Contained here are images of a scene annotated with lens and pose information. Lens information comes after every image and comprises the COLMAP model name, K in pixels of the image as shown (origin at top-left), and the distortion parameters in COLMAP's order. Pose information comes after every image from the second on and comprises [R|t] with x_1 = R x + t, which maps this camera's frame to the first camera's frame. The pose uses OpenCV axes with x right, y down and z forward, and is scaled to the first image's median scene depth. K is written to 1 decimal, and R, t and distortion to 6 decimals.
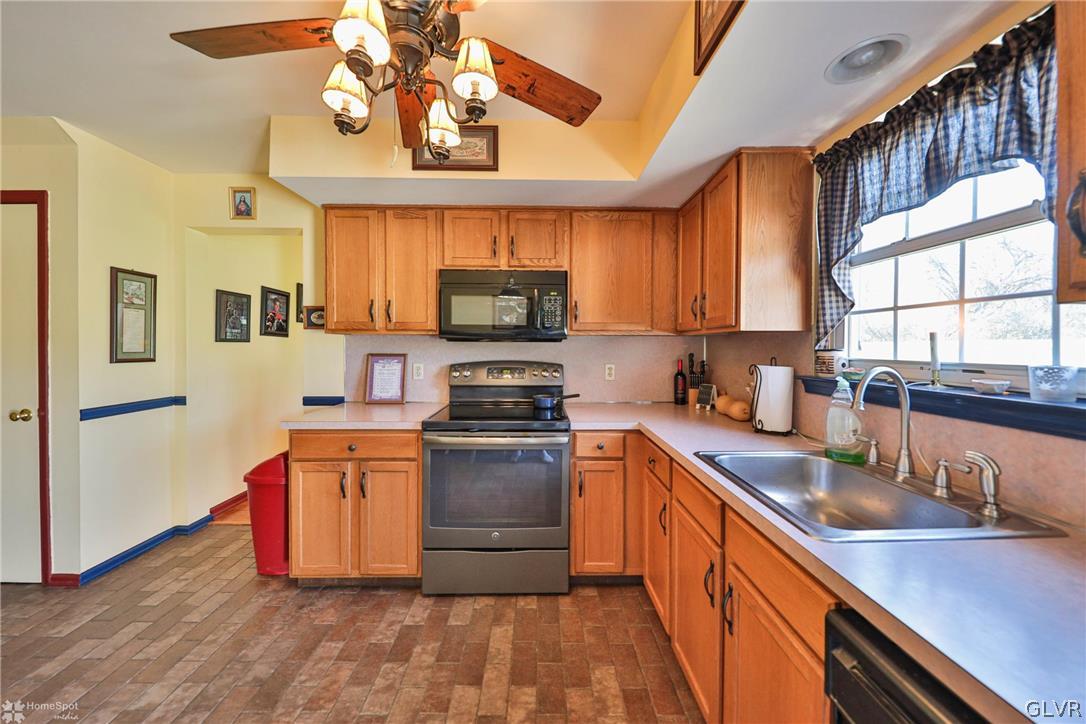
lens RADIAL K [[371.3, 0, 544.8], [0, 371.3, 344.8], [0, 0, 1]] dist [0.000239, 0.000000]
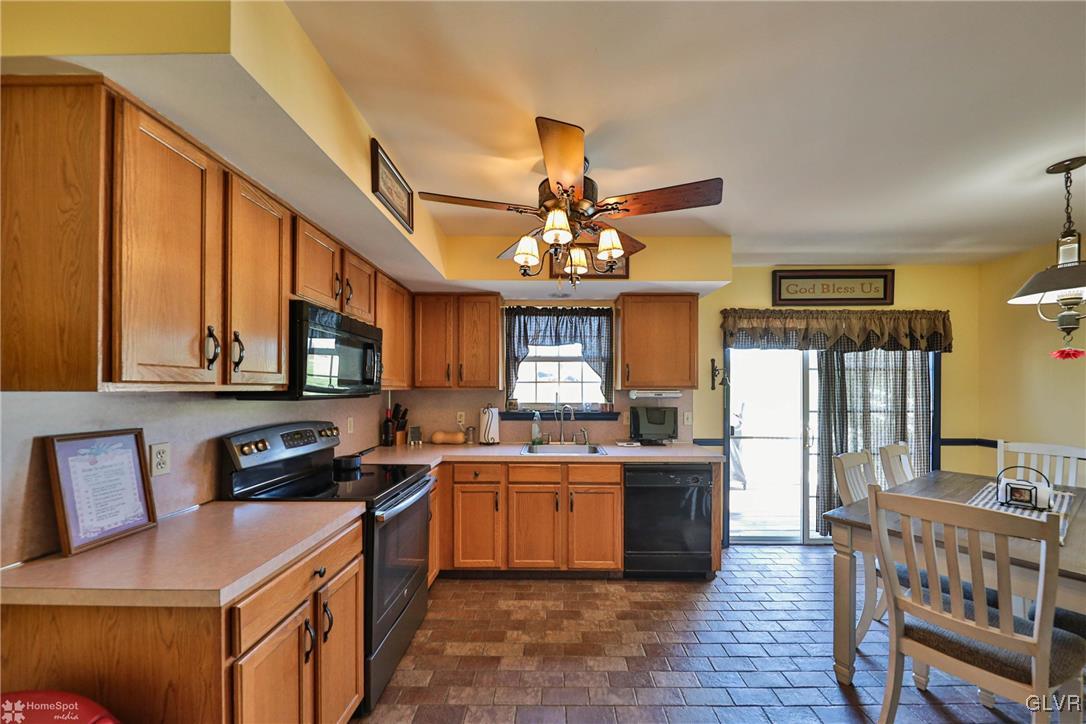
lens RADIAL K [[371.3, 0, 551.9], [0, 371.3, 388.6], [0, 0, 1]] dist [0.000239, 0.000000]
pose [[0.040216, -0.001920, 0.999189, -1.340254], [-0.005365, 0.999983, 0.002137, -0.051276], [-0.999177, -0.005446, 0.040205, 0.680563]]
